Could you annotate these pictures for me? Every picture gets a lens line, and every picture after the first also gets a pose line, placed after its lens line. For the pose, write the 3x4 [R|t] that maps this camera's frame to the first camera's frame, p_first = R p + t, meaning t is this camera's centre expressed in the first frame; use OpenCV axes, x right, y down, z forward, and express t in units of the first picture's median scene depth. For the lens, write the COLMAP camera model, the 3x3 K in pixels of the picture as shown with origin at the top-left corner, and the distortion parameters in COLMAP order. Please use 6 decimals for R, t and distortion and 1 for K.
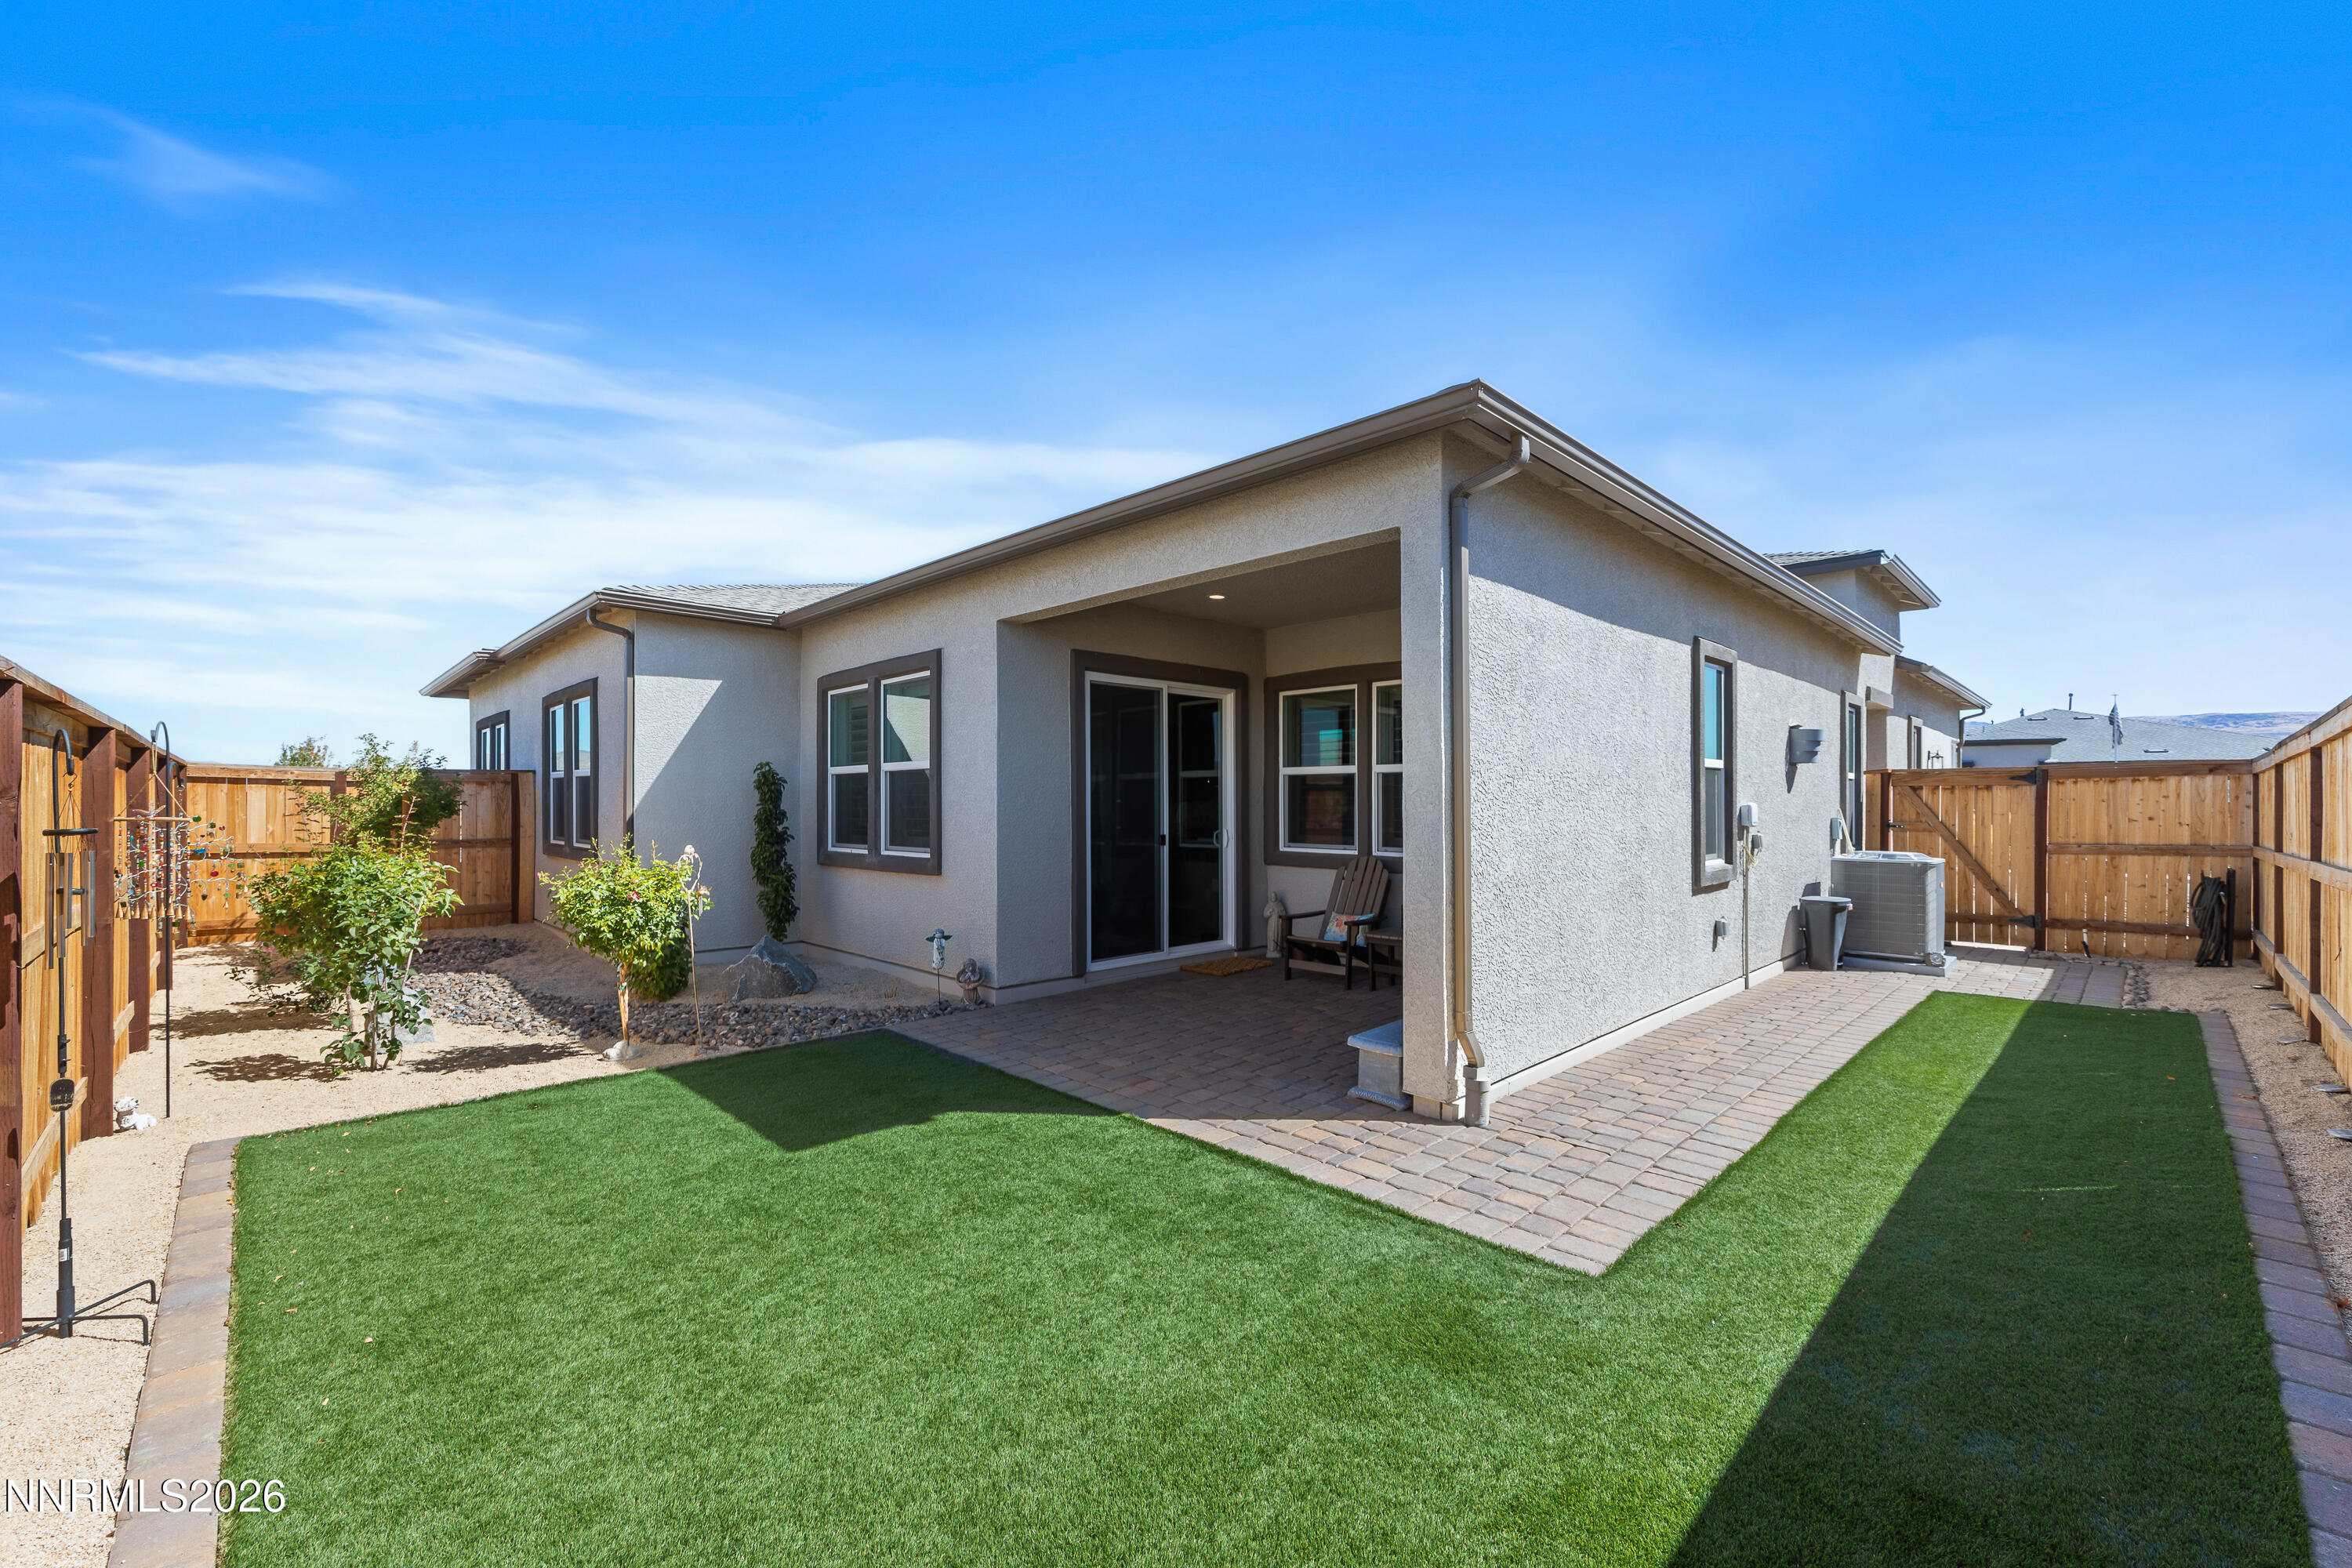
lens RADIAL K [[967.7, 0, 1171.5], [0, 967.7, 792.5], [0, 0, 1]] dist [-0.000192, 0.000254]
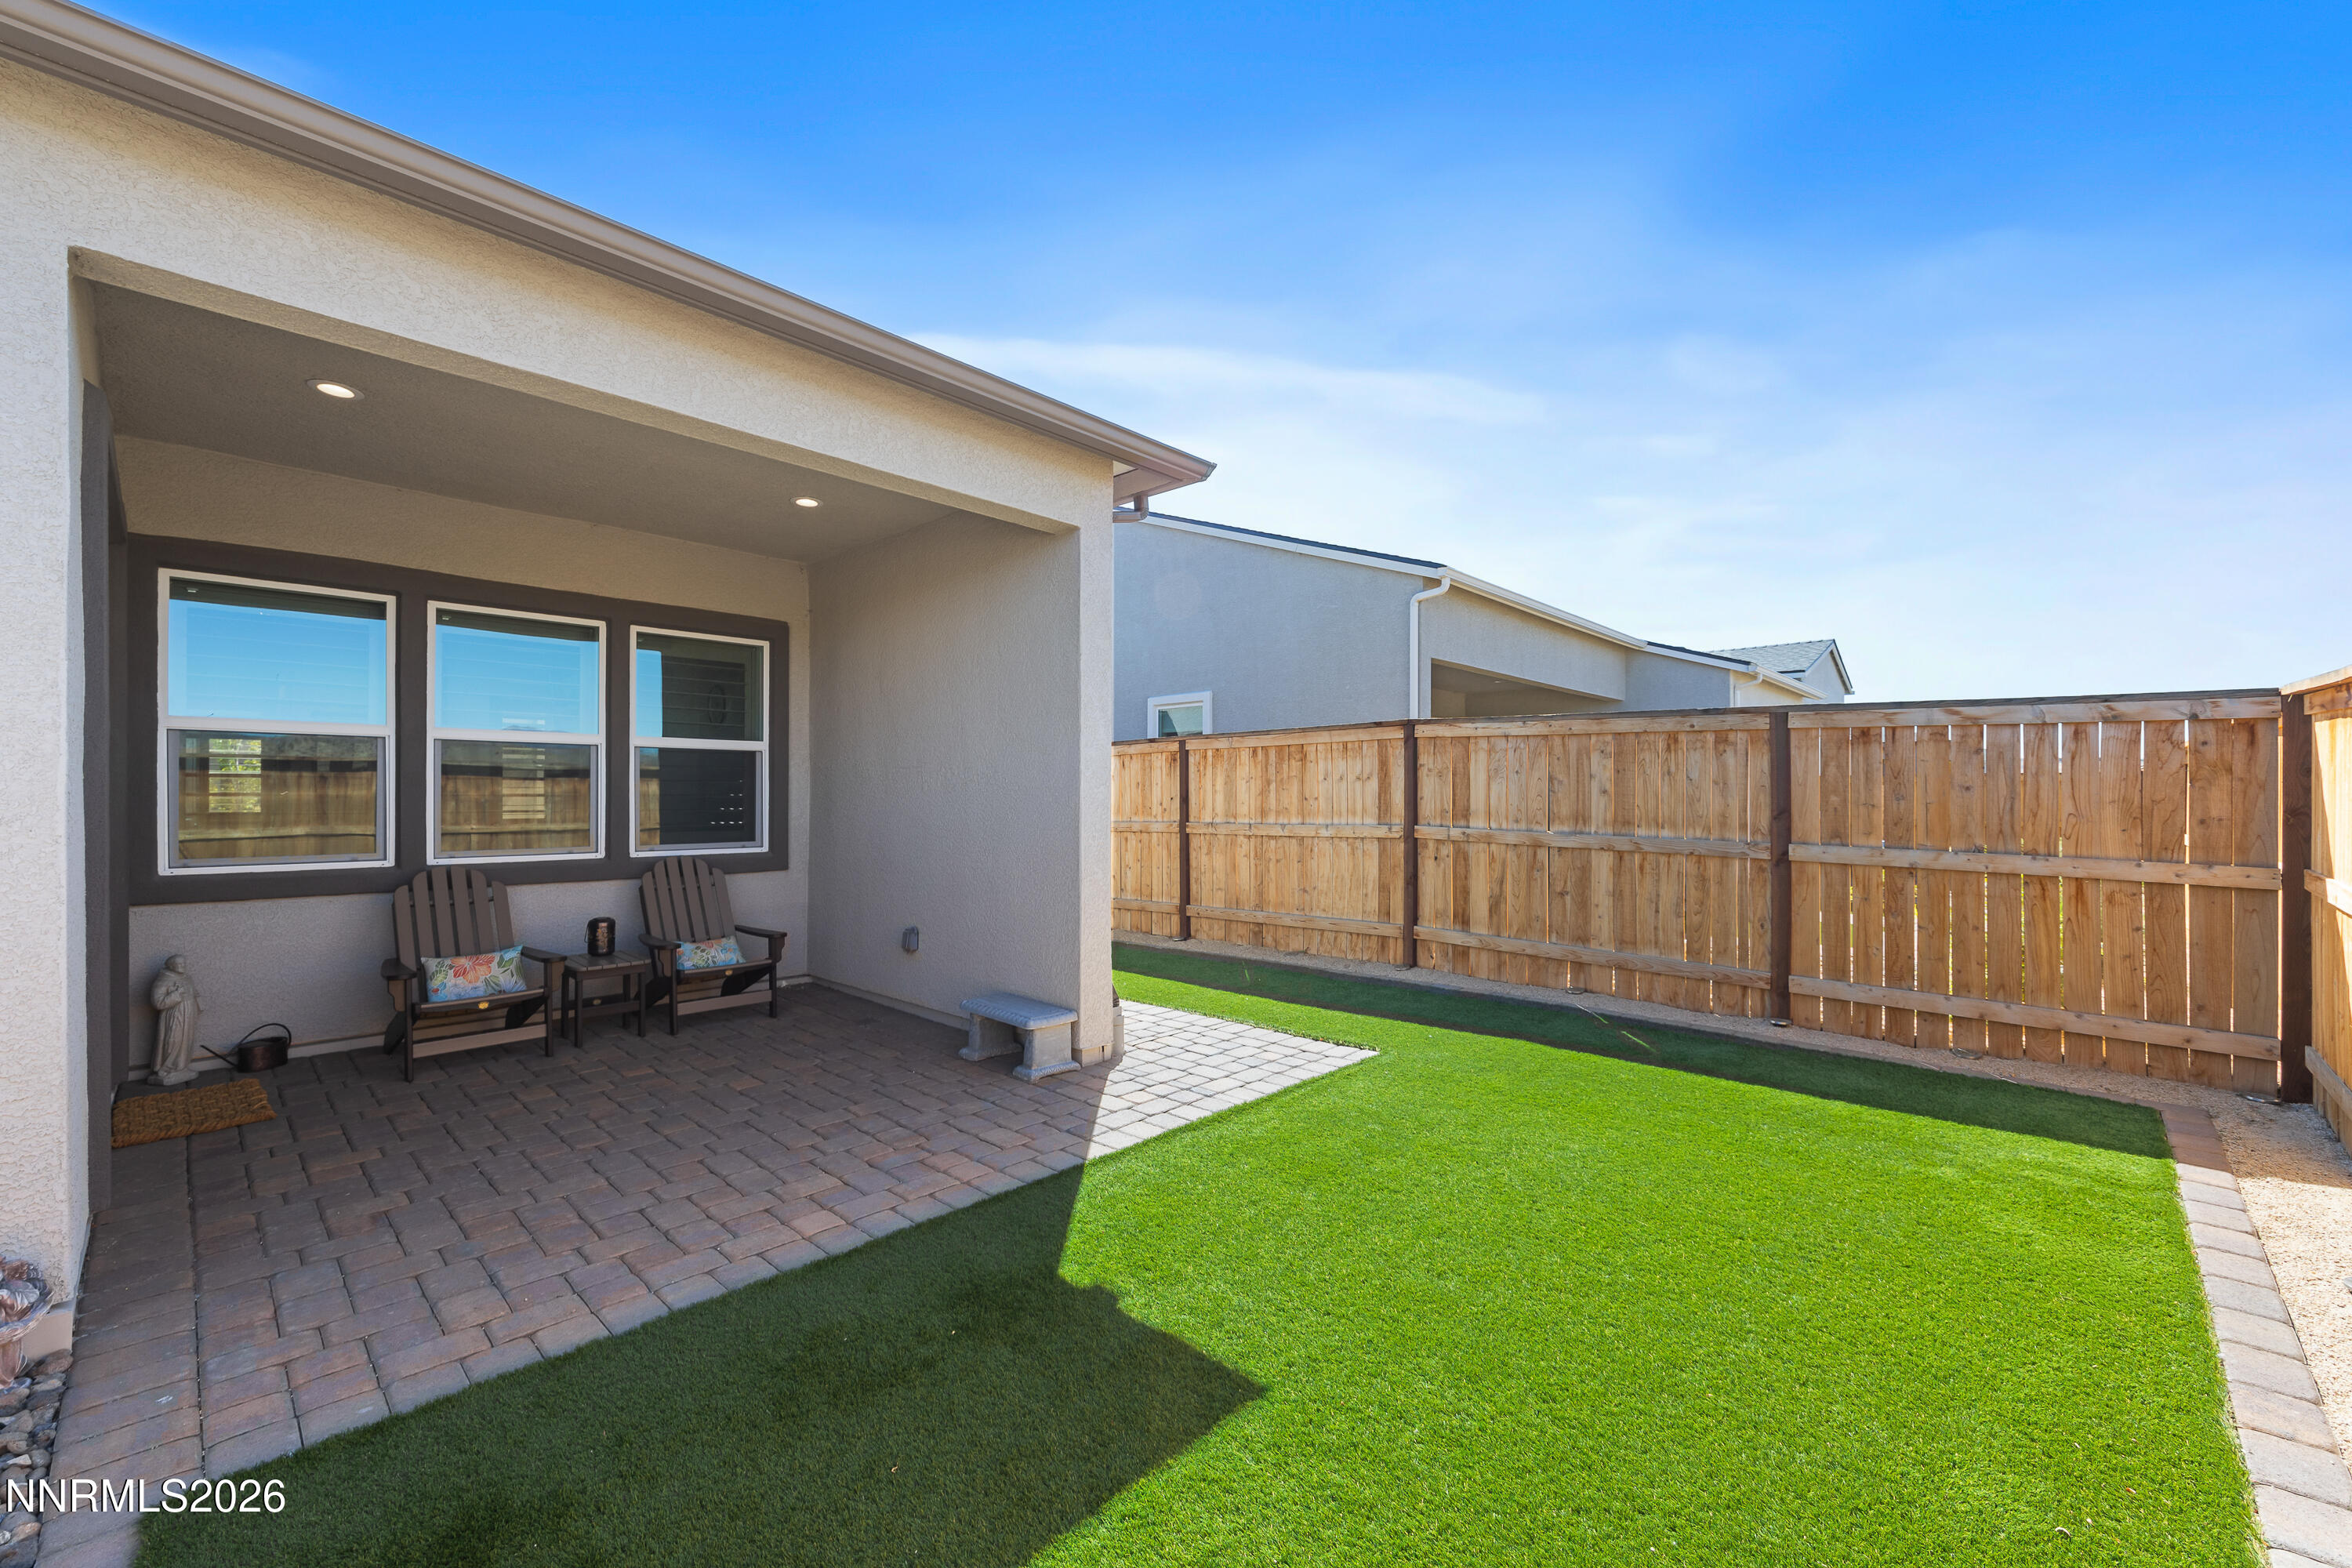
lens RADIAL K [[956.6, 0, 1187.2], [0, 956.6, 797.1], [0, 0, 1]] dist [-0.000301, -0.000093]
pose [[-0.051874, -0.001062, 0.998653, -0.509828], [-0.011218, 0.999937, 0.000481, 0.014403], [-0.998591, -0.011178, -0.051882, 0.572866]]
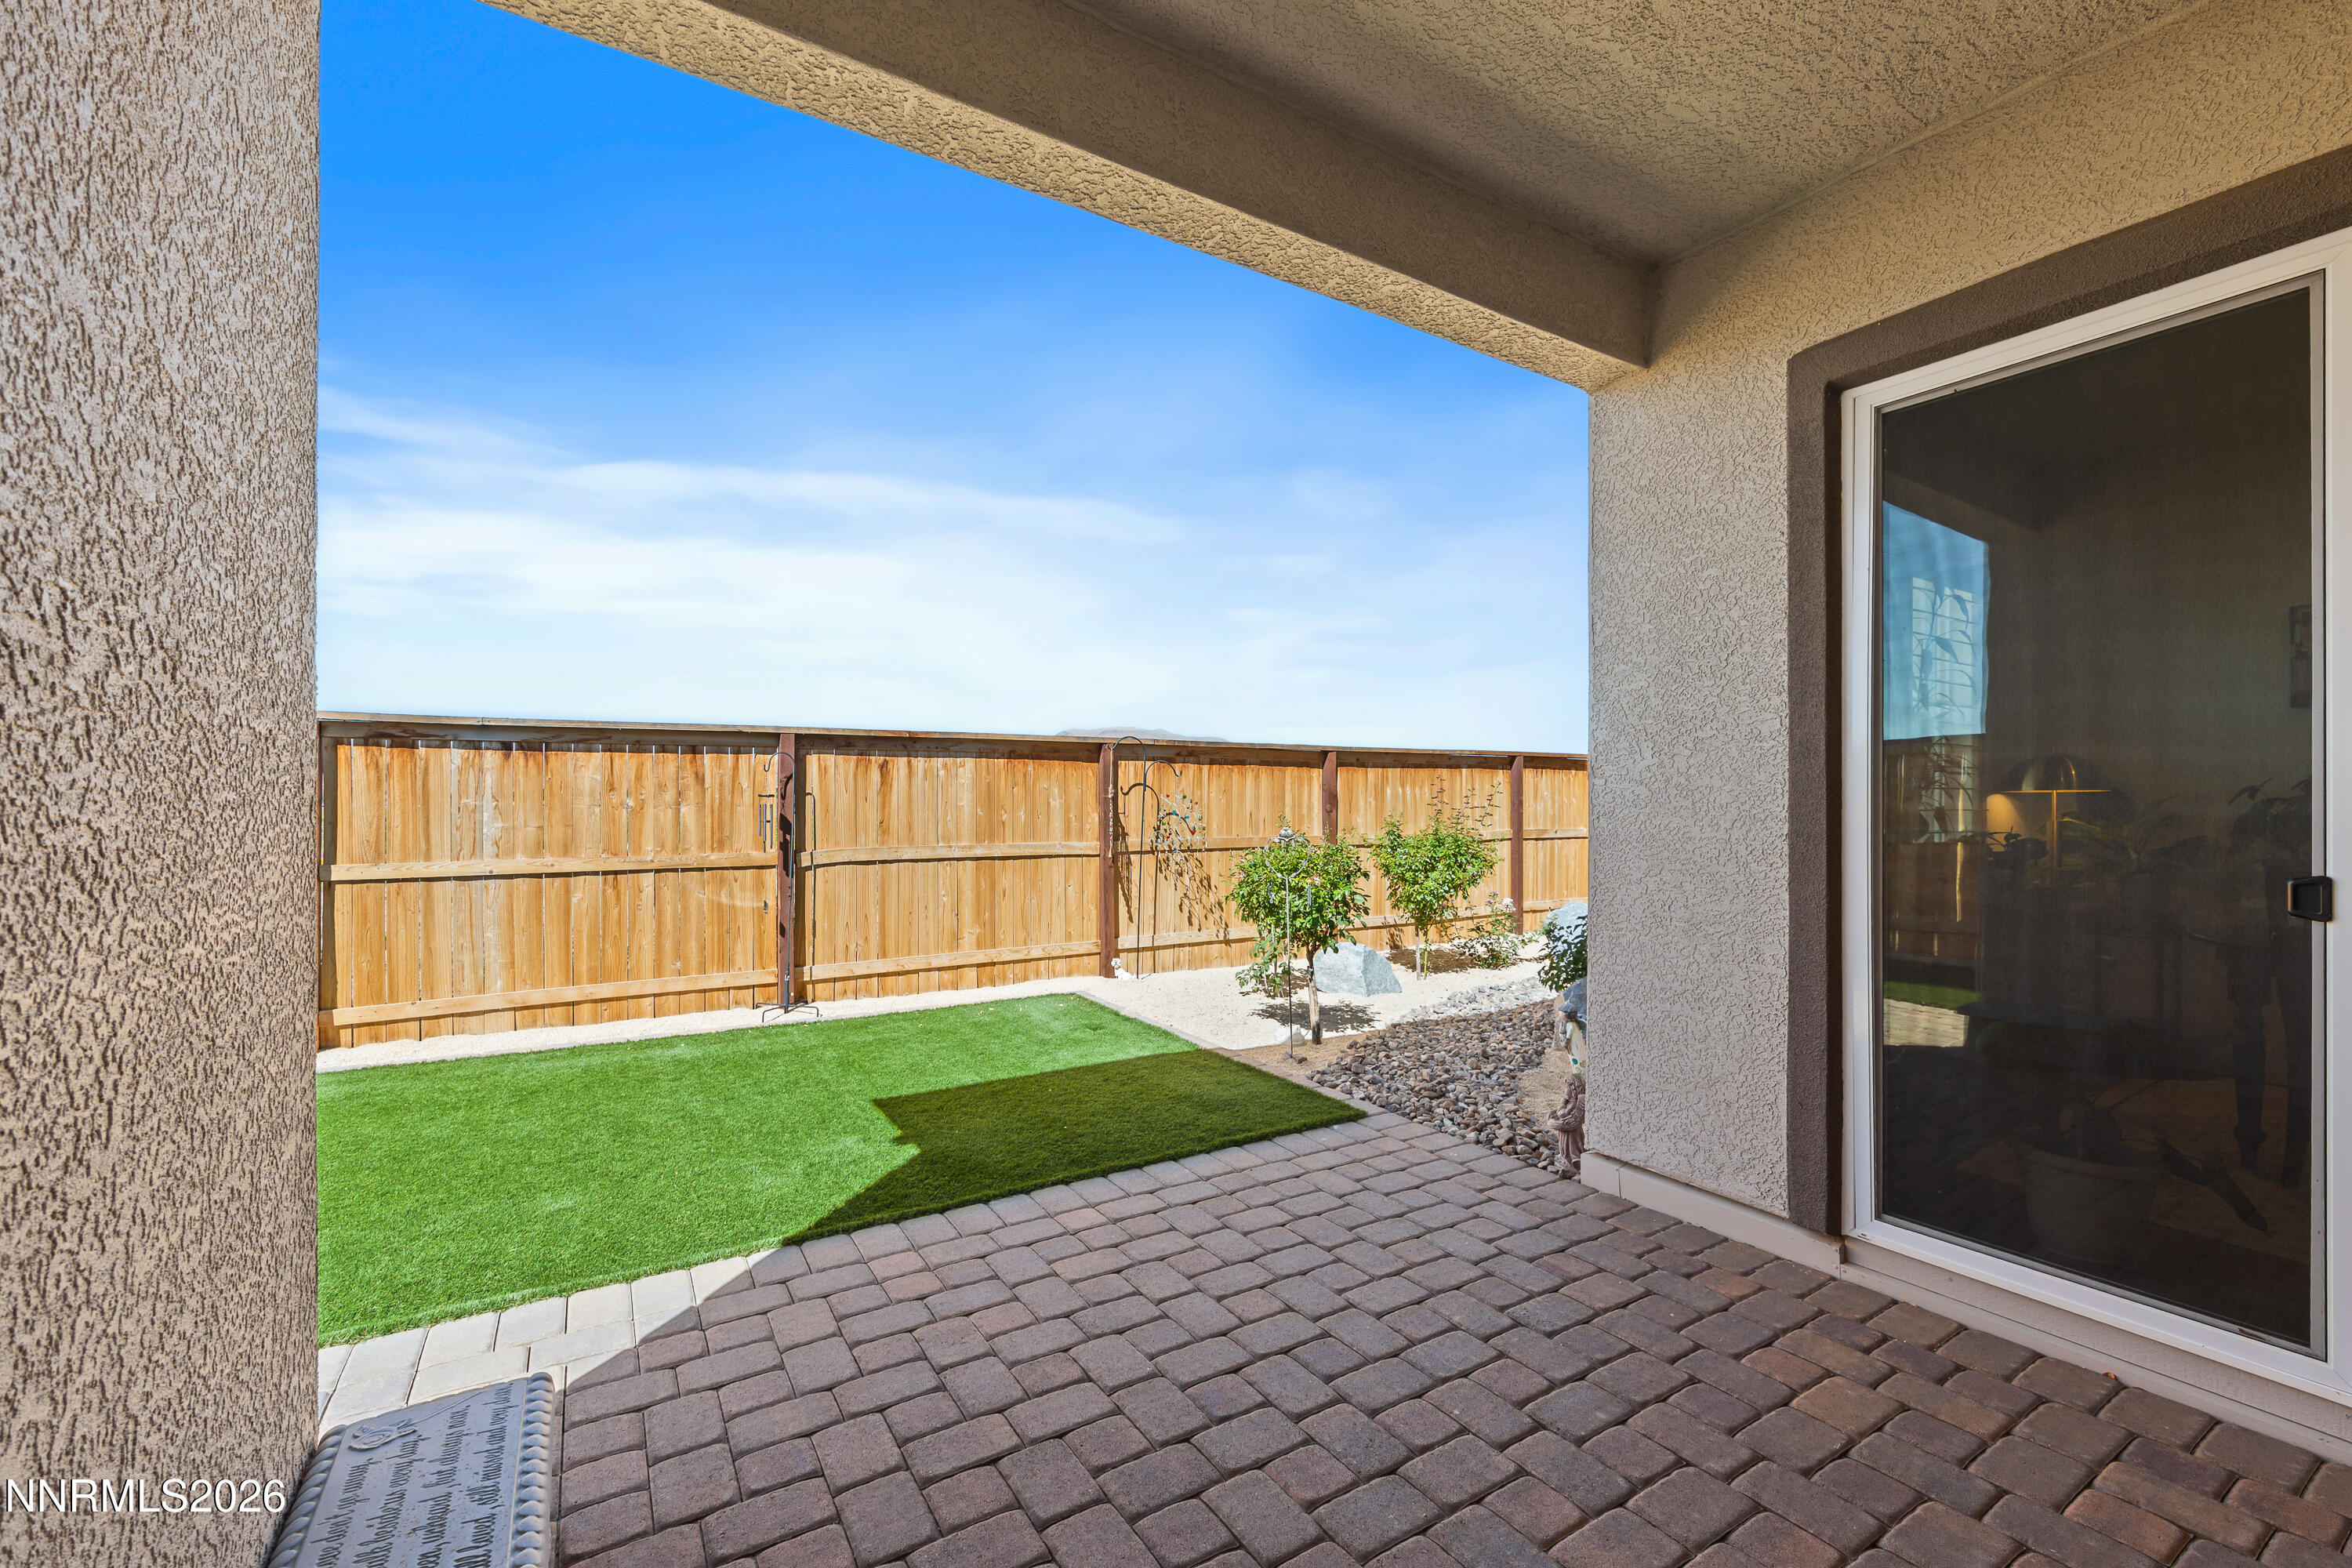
lens RADIAL K [[954.4, 0, 1179.0], [0, 954.4, 801.3], [0, 0, 1]] dist [-0.000676, -0.000035]
pose [[-0.216175, -0.001004, -0.976354, 0.310348], [0.010240, 0.999942, -0.003295, 0.024456], [0.976301, -0.010710, -0.216152, 0.842057]]
